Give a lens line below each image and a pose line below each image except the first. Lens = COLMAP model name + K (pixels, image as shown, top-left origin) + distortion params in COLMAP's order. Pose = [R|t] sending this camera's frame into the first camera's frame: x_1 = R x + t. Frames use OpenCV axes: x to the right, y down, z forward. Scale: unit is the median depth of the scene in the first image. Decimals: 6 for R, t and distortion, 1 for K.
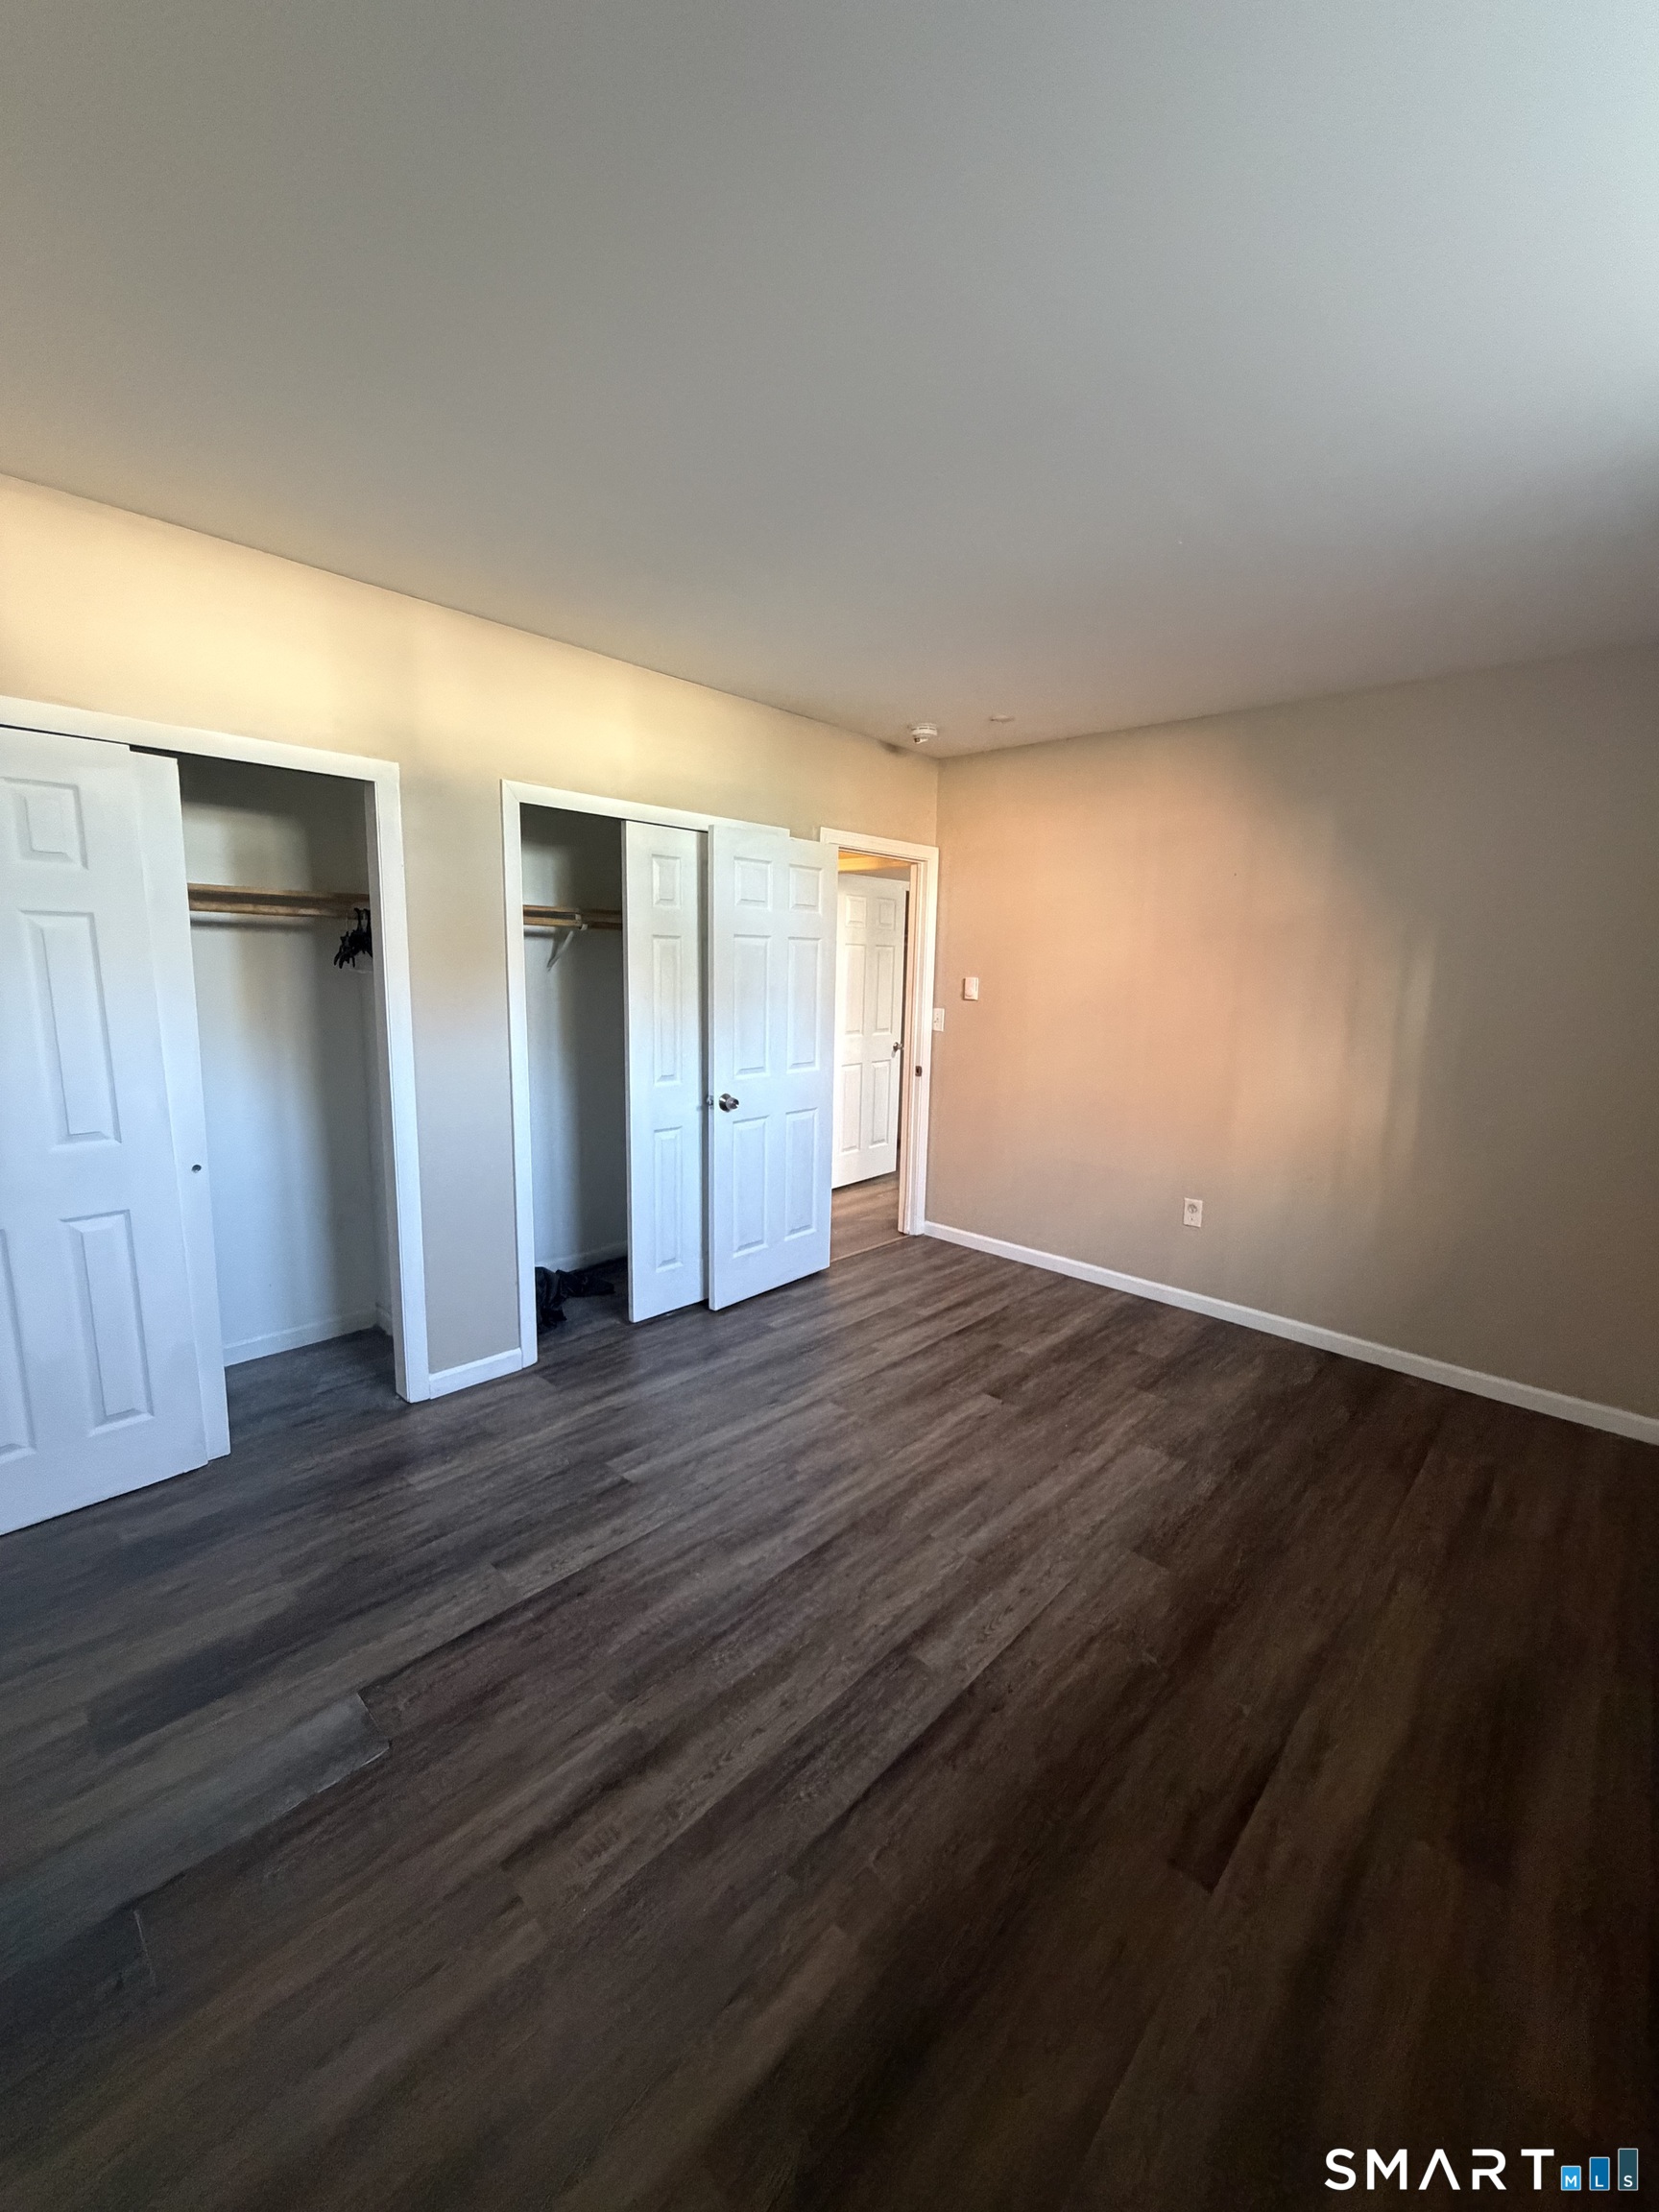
lens RADIAL K [[879.3, 0, 828.1], [0, 879.3, 1112.9], [0, 0, 1]] dist [-0.007043, 0.001523]
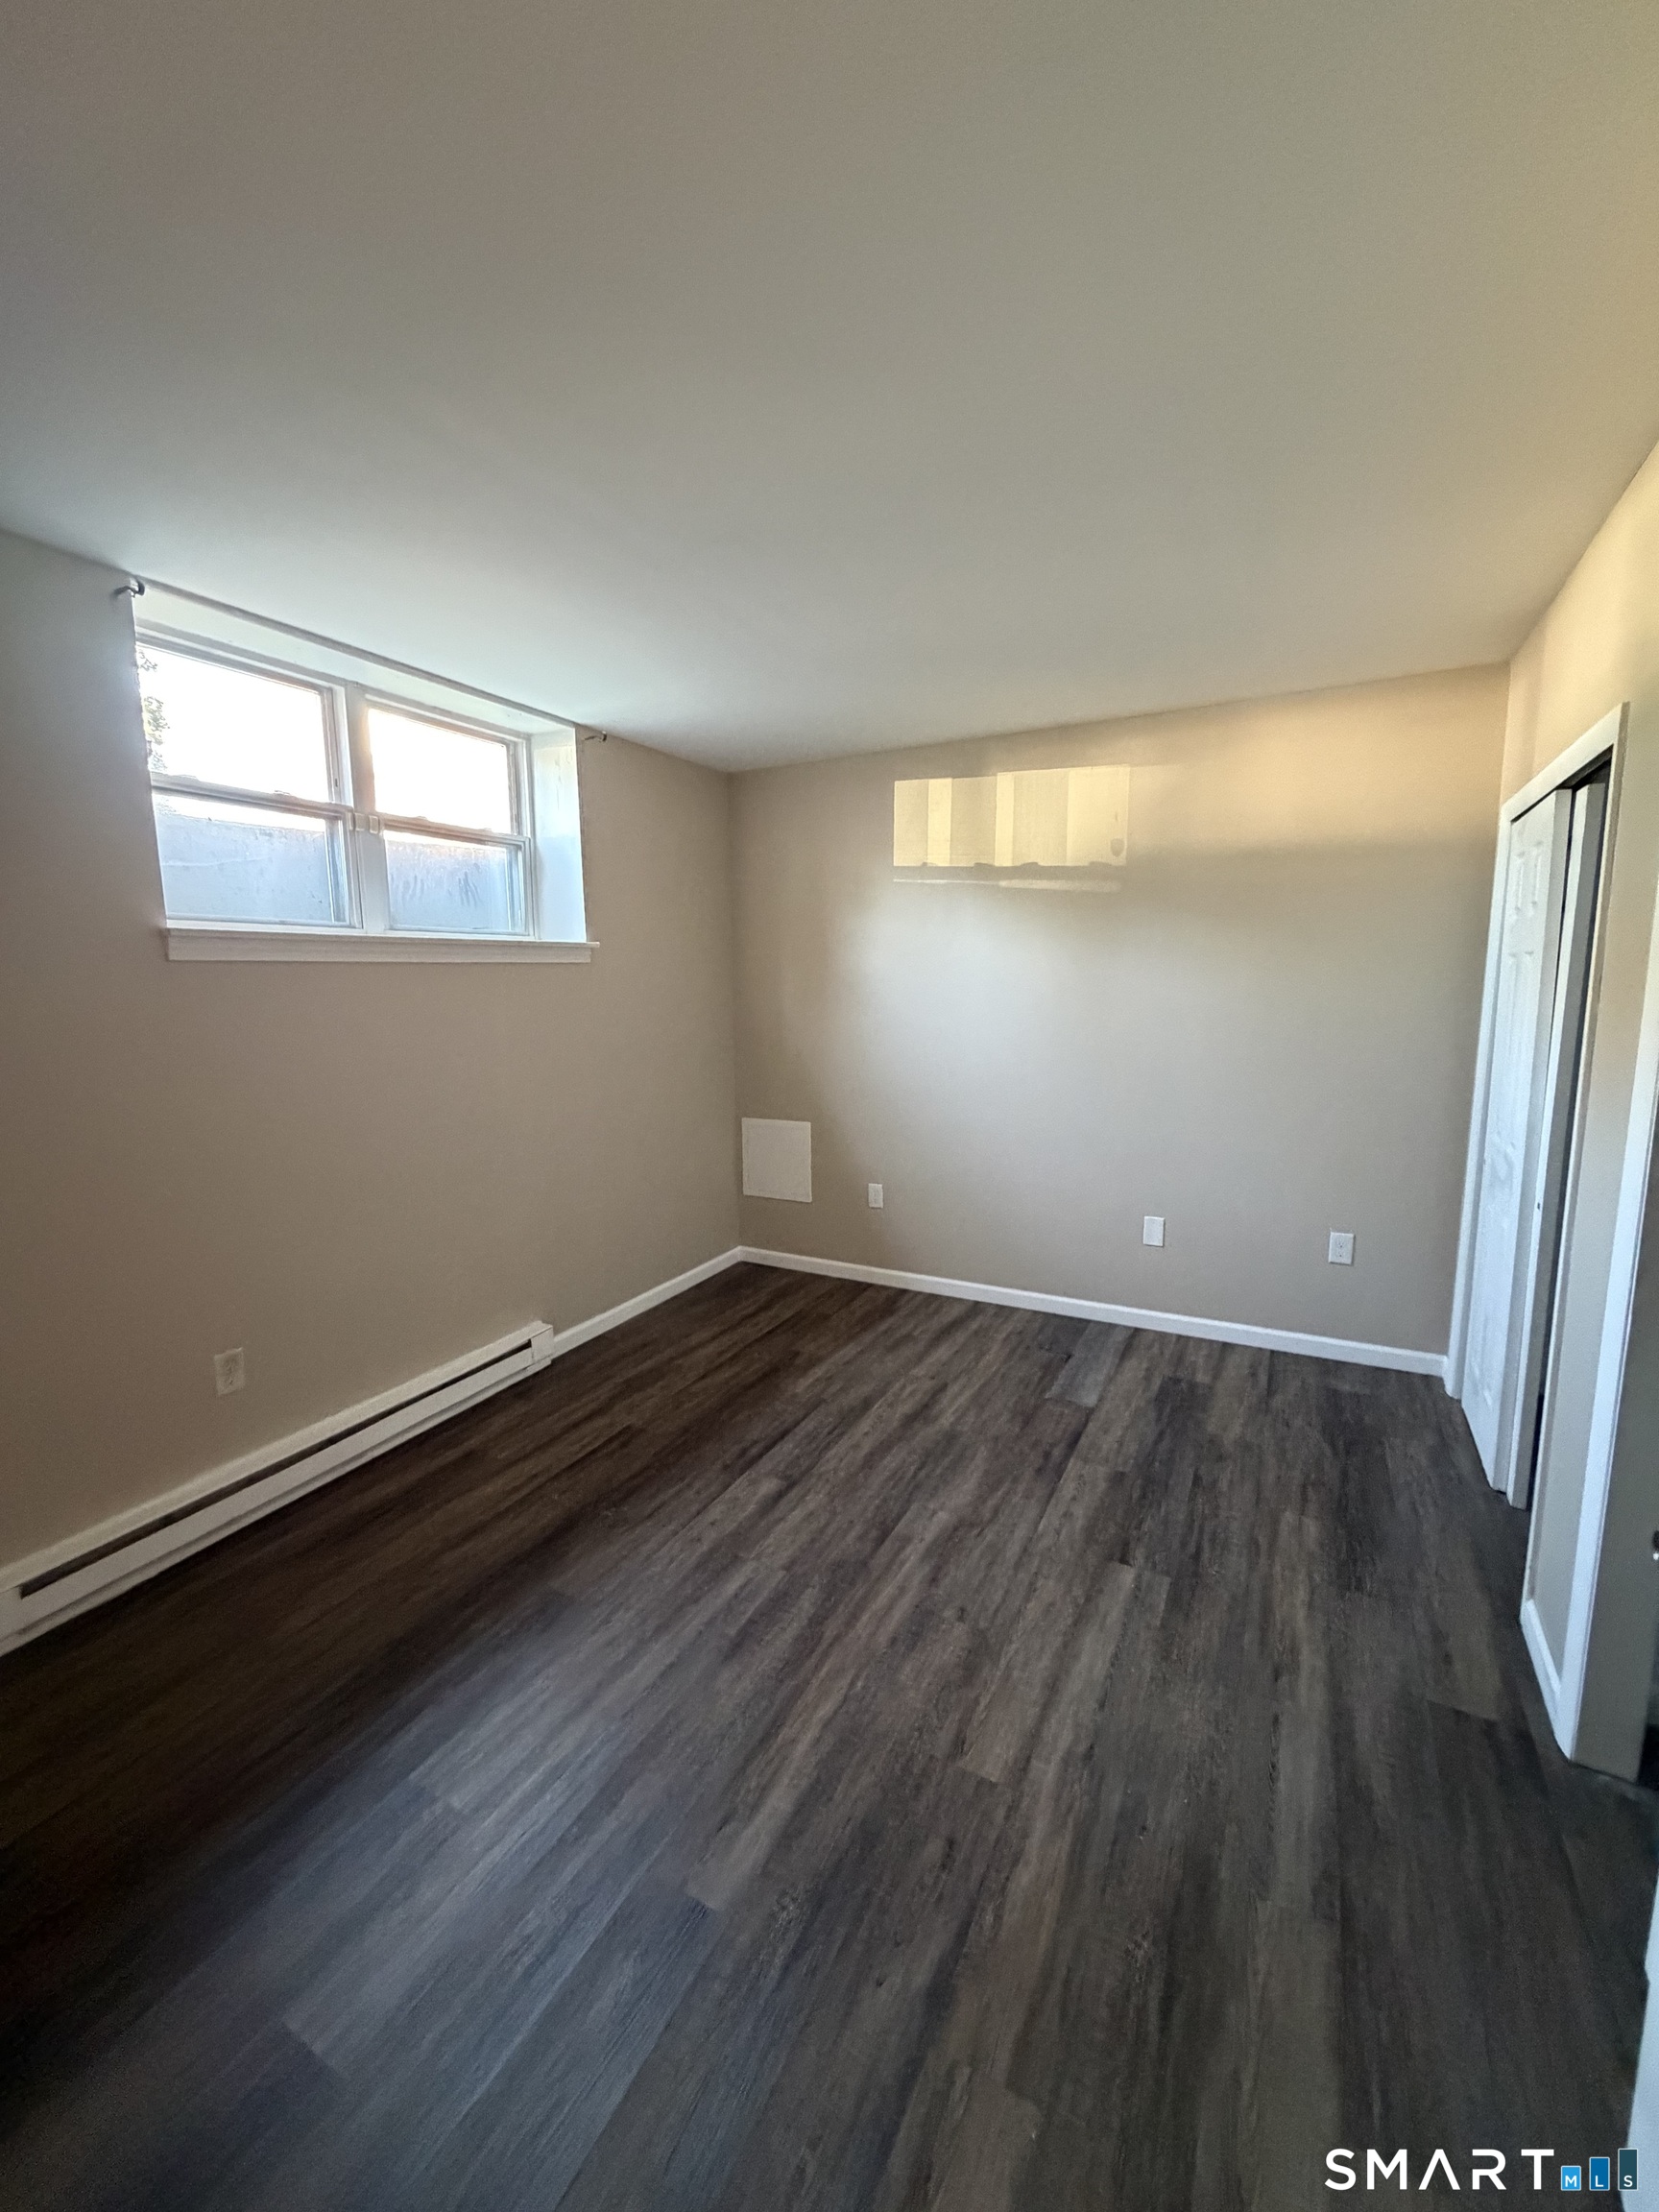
lens RADIAL K [[879.3, 0, 835.4], [0, 879.3, 1094.3], [0, 0, 1]] dist [-0.007043, 0.001523]
pose [[-0.963879, 0.021824, -0.265444, 0.330422], [-0.058697, 0.954727, 0.291634, -0.334441], [0.259791, 0.296681, -0.918961, 1.862750]]
